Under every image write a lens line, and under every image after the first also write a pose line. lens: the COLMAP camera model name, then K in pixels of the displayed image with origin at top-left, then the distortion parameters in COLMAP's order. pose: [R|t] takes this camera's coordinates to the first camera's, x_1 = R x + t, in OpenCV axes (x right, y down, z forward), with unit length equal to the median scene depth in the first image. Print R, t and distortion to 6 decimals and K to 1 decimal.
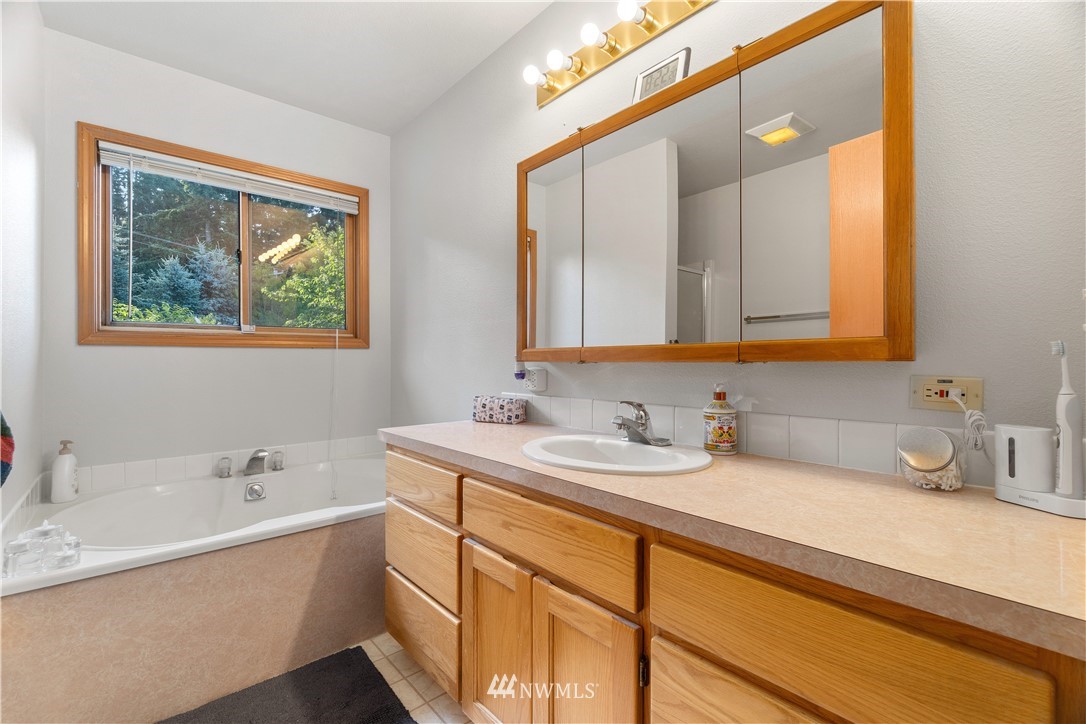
lens RADIAL K [[467.5, 0, 546.0], [0, 467.5, 356.6], [0, 0, 1]] dist [-0.001863, 0.000289]
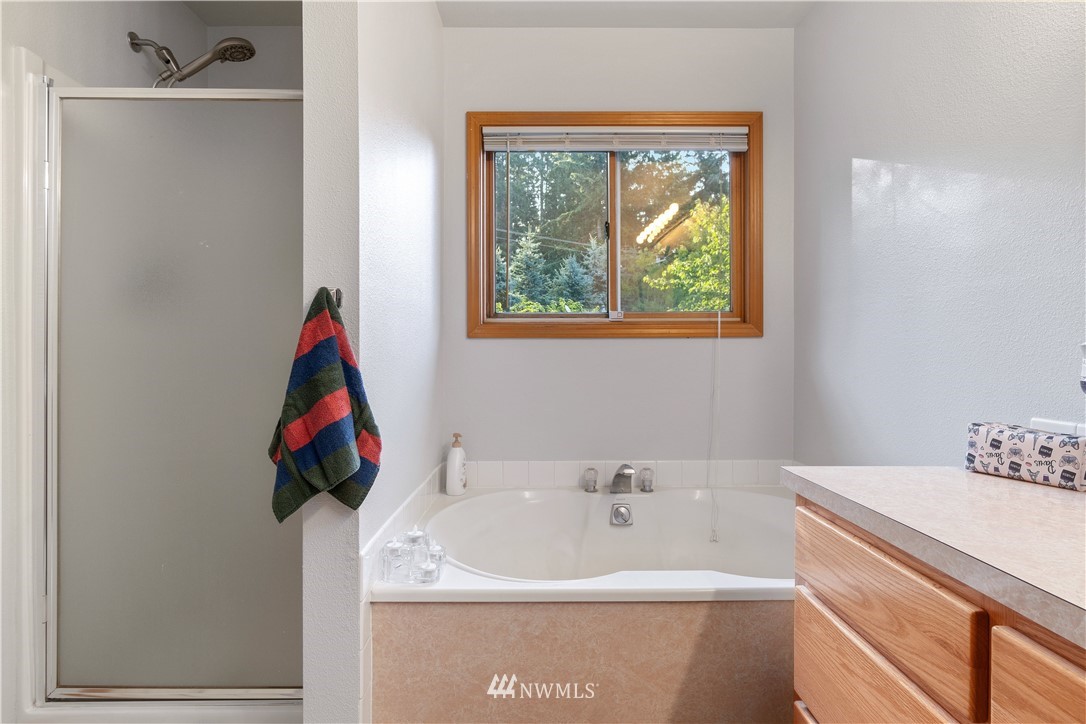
lens RADIAL K [[530.9, 0, 543.0], [0, 530.9, 362.0], [0, 0, 1]] dist [-0.001709, -0.000485]
pose [[0.735137, 0.011483, -0.677821, -0.101476], [0.004541, 0.999751, 0.021862, 0.001741], [0.677903, -0.019150, 0.734902, 0.238266]]
